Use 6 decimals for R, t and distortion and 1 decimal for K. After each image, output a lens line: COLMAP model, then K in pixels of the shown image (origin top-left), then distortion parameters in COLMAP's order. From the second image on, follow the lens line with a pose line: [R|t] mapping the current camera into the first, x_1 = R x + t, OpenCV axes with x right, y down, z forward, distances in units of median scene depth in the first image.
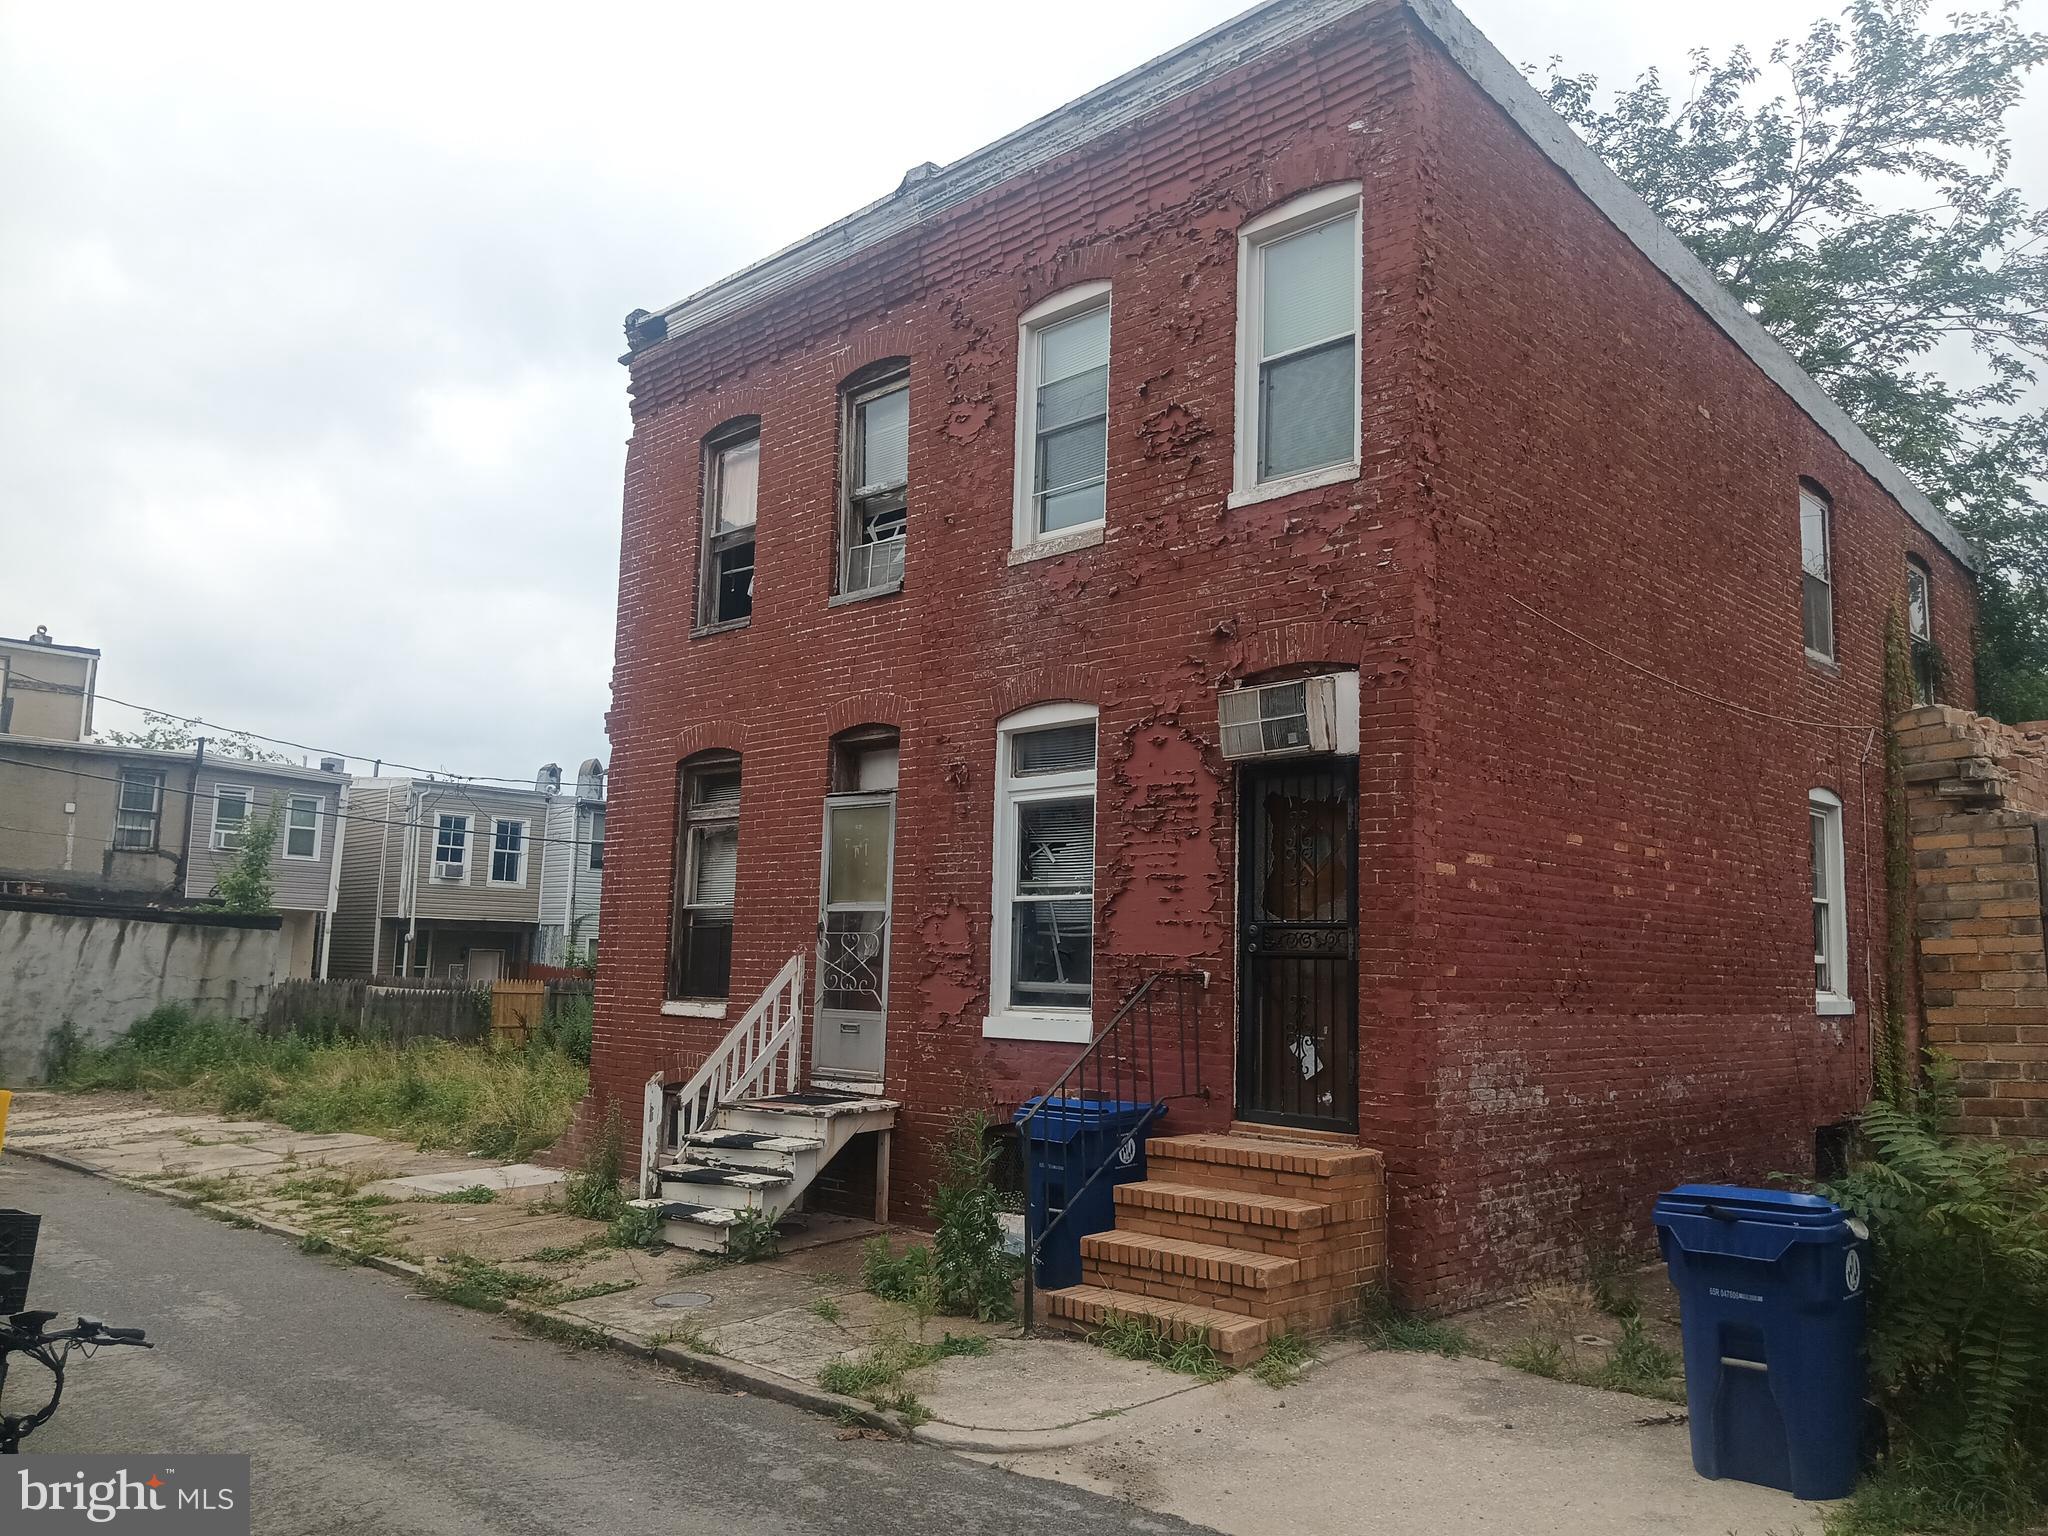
lens RADIAL K [[1475.7, 0, 1026.8], [0, 1475.7, 847.3], [0, 0, 1]] dist [0.141861, -0.172709]
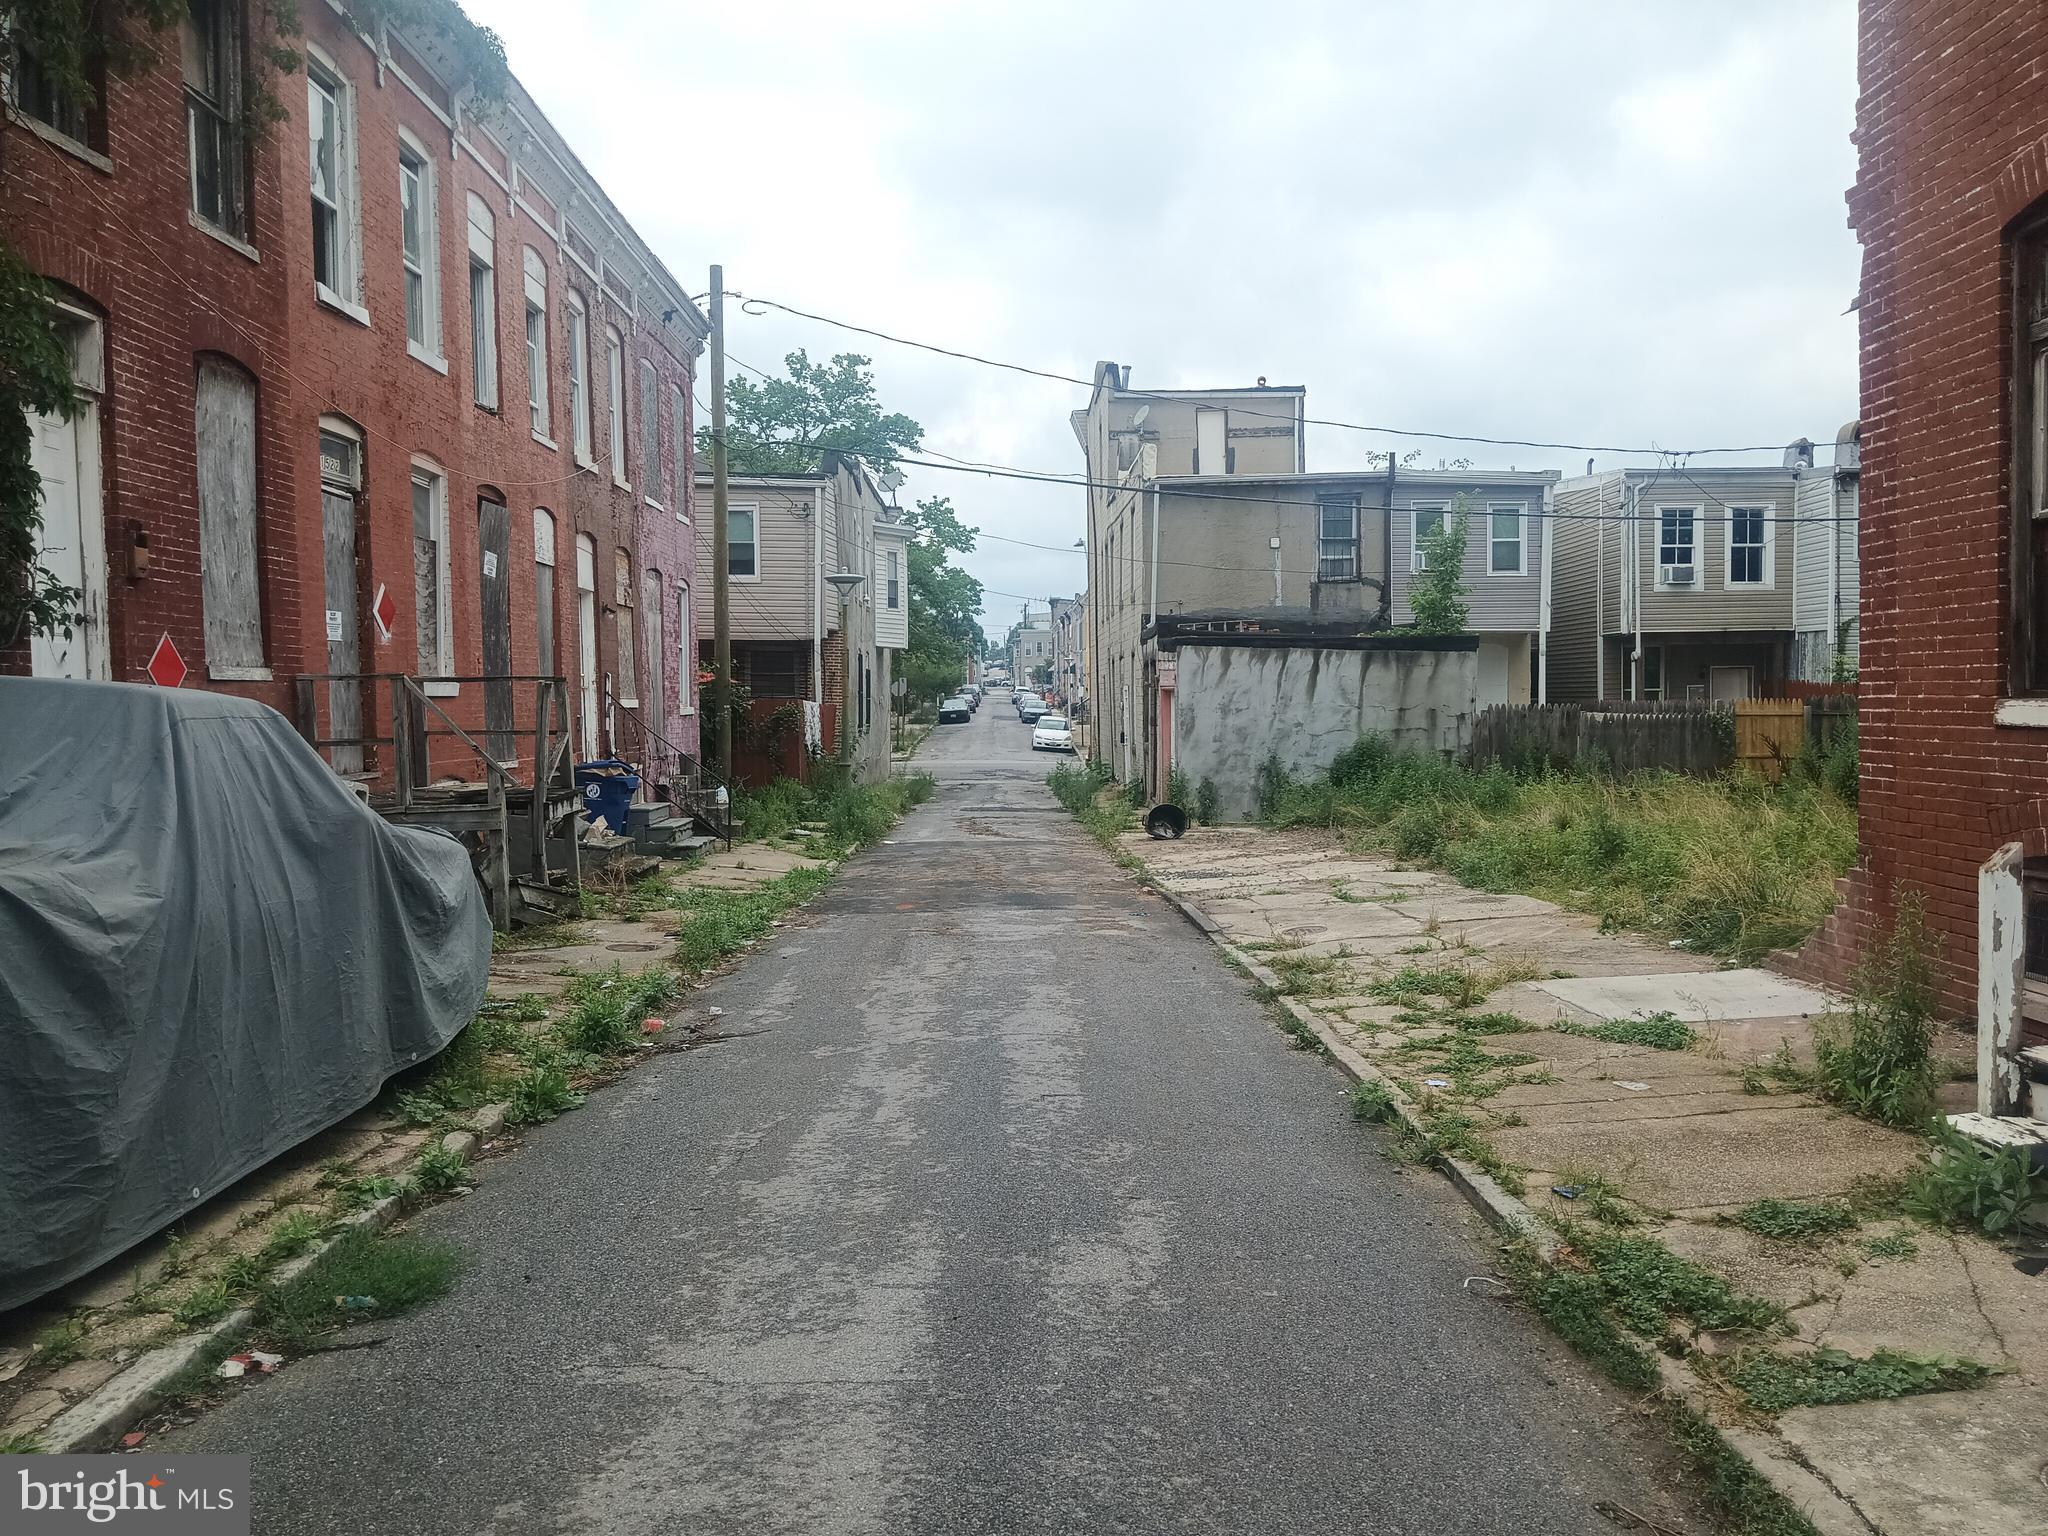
lens RADIAL K [[1402.3, 0, 1024.0], [0, 1402.3, 768.0], [0, 0, 1]] dist [0.024824, -0.059867]
pose [[0.675194, -0.012565, -0.737533, -0.072927], [0.103660, 0.991549, 0.078005, 0.034163], [0.730320, -0.129121, 0.670790, 0.268764]]
